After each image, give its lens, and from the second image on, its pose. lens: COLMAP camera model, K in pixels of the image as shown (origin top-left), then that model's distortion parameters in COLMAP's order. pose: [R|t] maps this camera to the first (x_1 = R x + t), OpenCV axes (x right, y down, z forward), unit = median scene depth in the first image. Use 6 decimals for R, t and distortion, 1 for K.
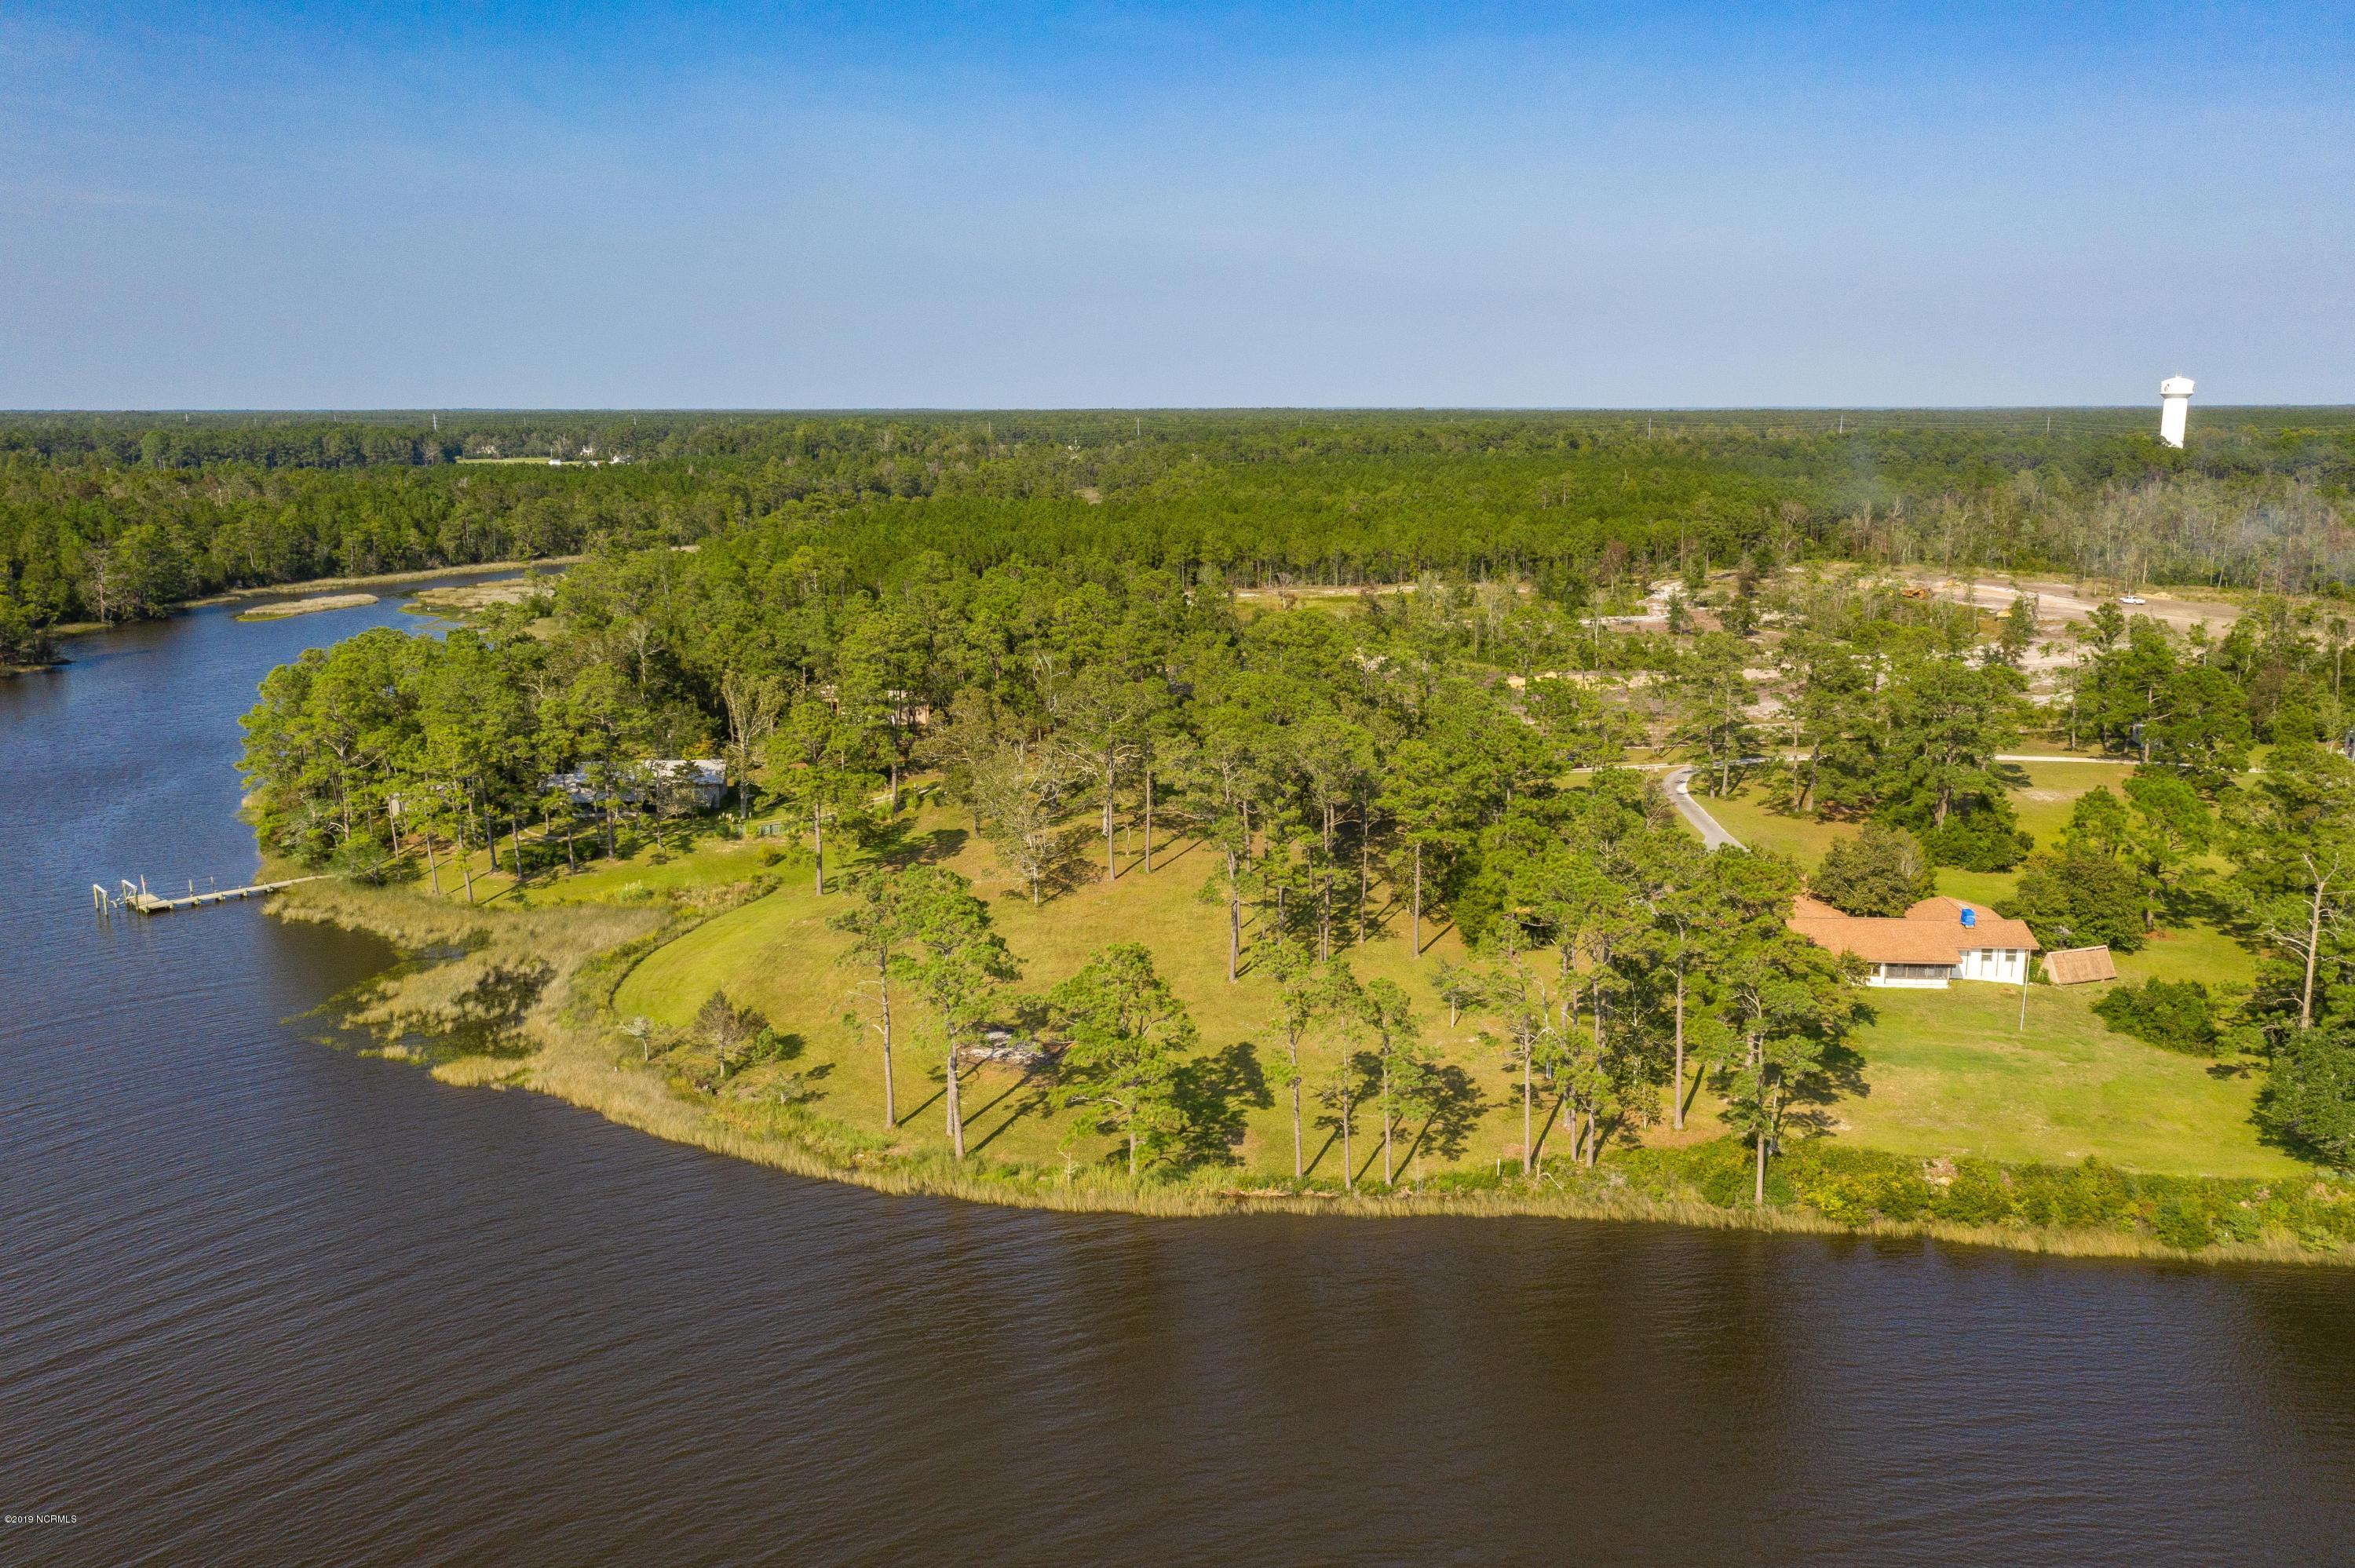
lens RADIAL K [[1909.2, 0, 1177.5], [0, 1909.2, 784.0], [0, 0, 1]] dist [0.007200, 0.002029]
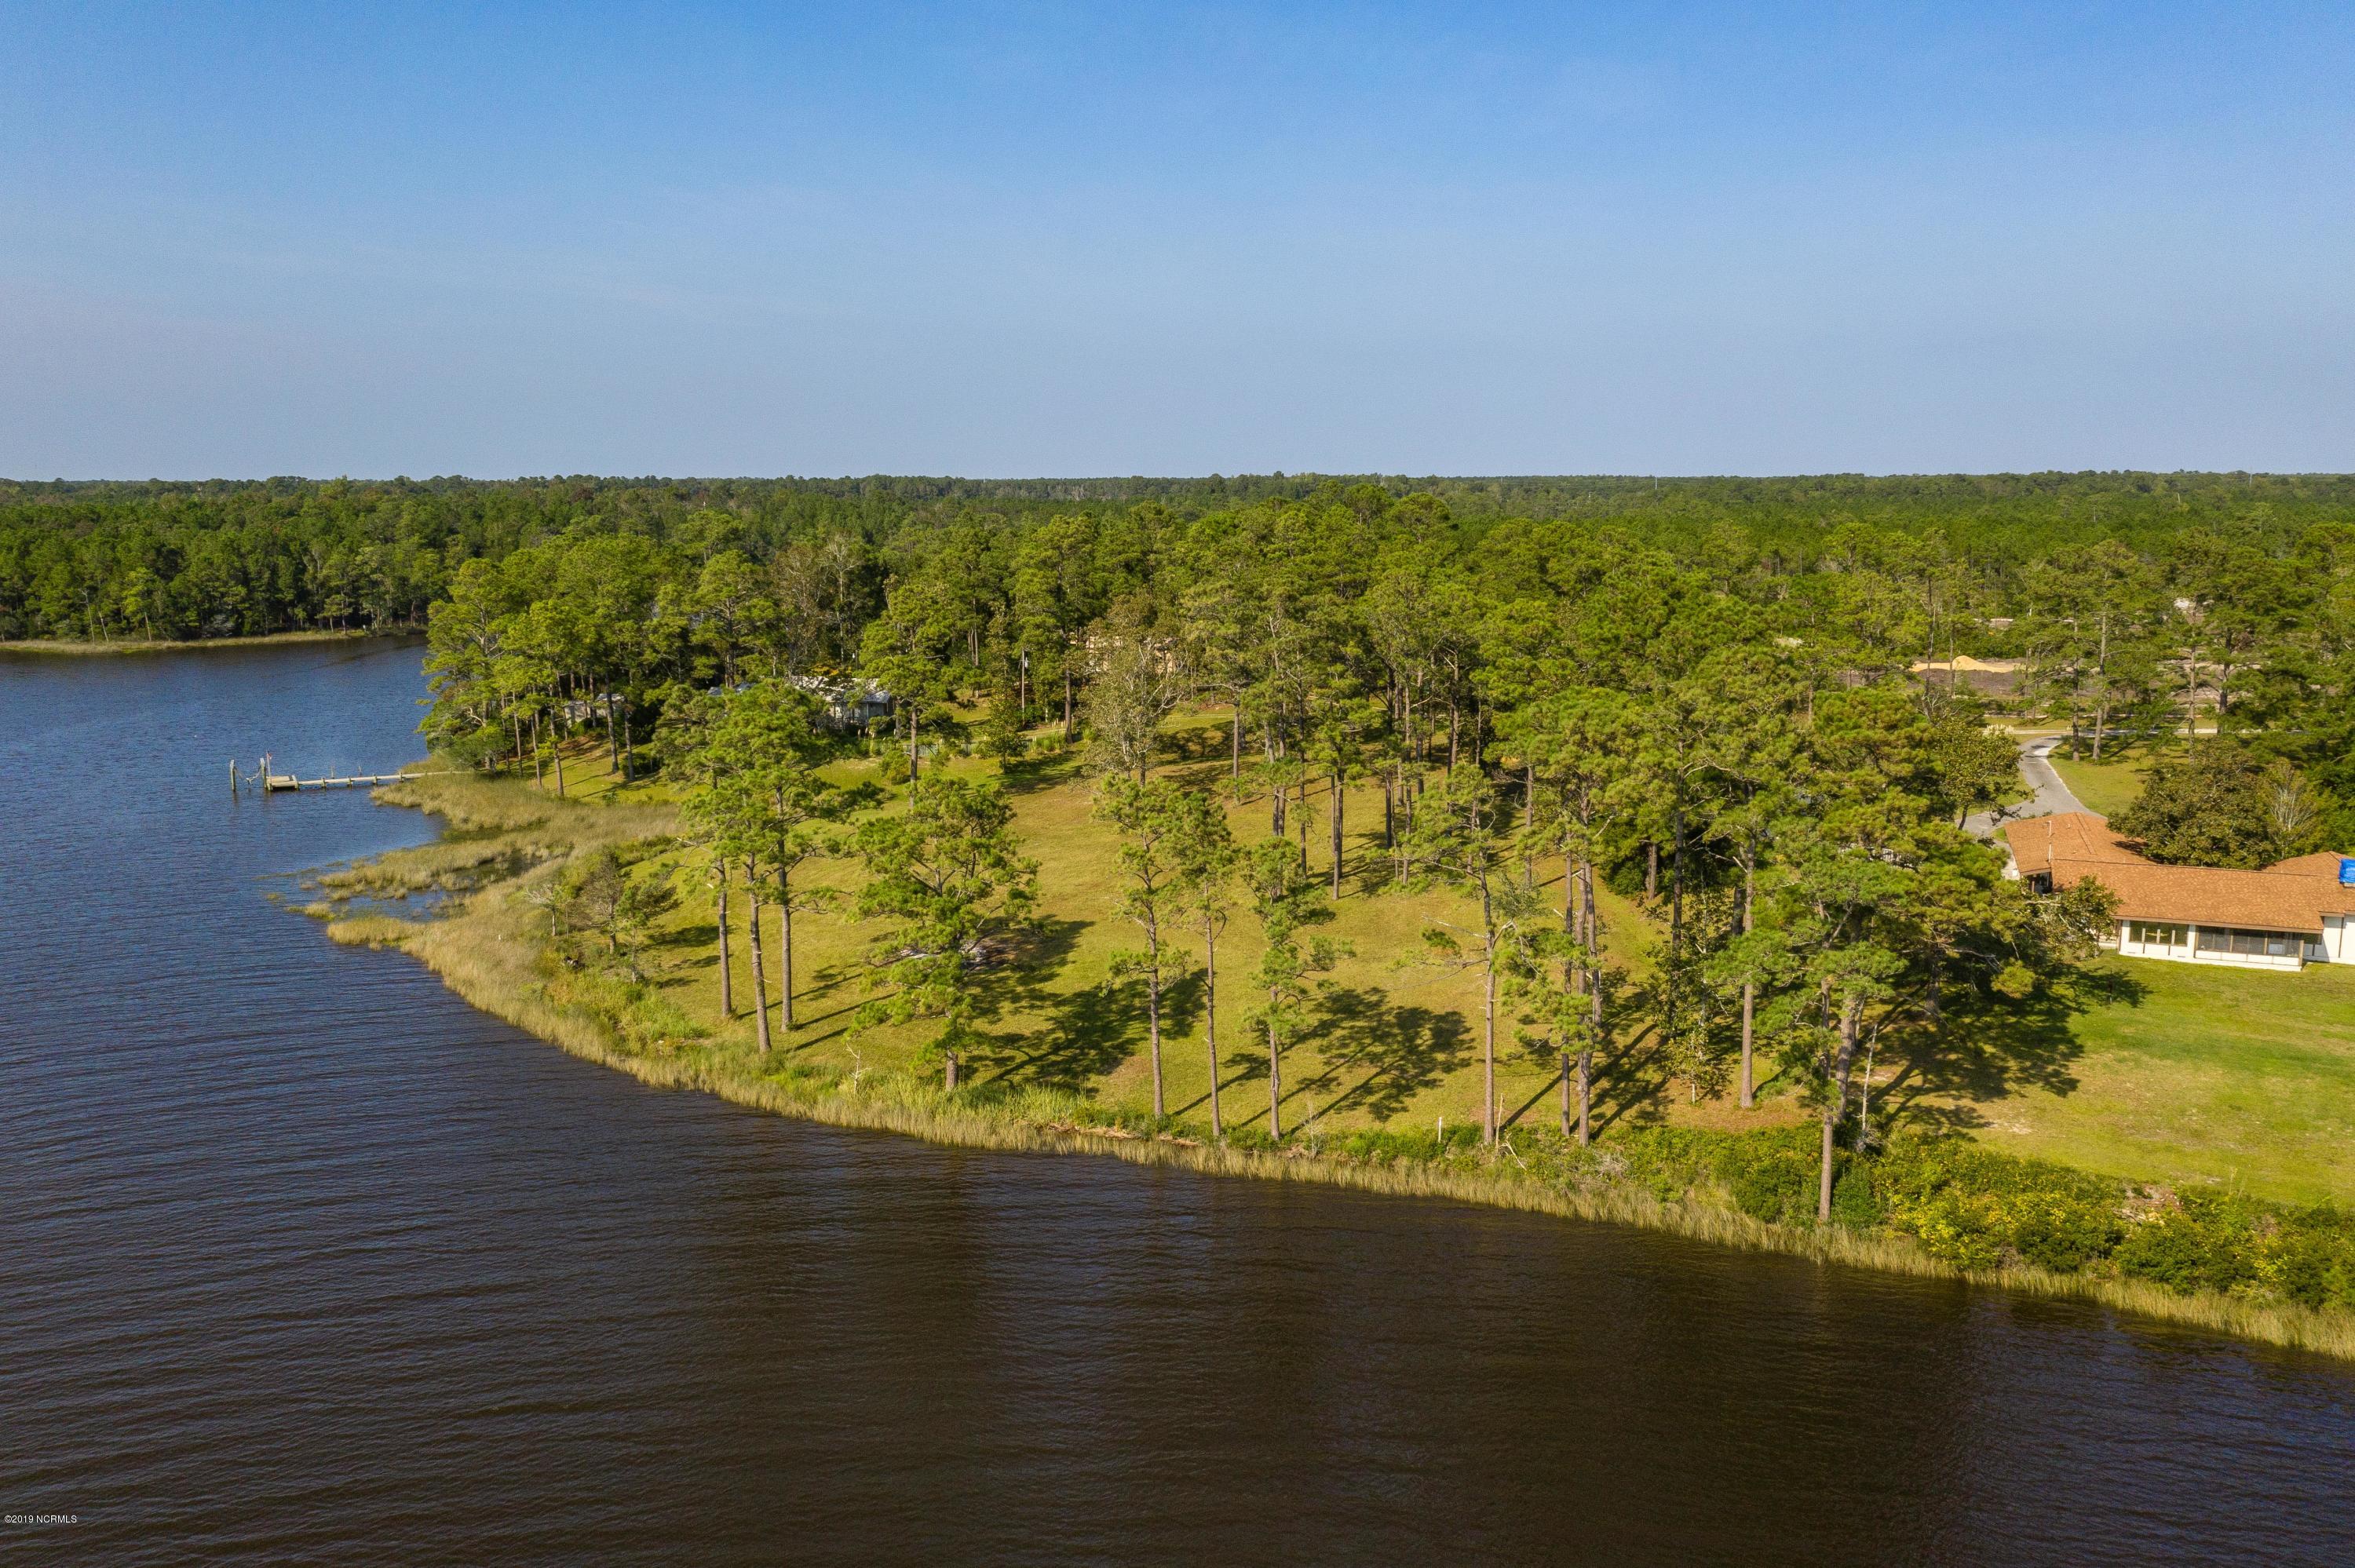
lens RADIAL K [[1898.7, 0, 1177.5], [0, 1898.7, 784.0], [0, 0, 1]] dist [-0.002604, 0.002736]
pose [[0.955534, 0.047155, -0.291086, 0.269094], [-0.060631, 0.997458, -0.037444, 0.109577], [0.288580, 0.053428, 0.955964, 0.324704]]
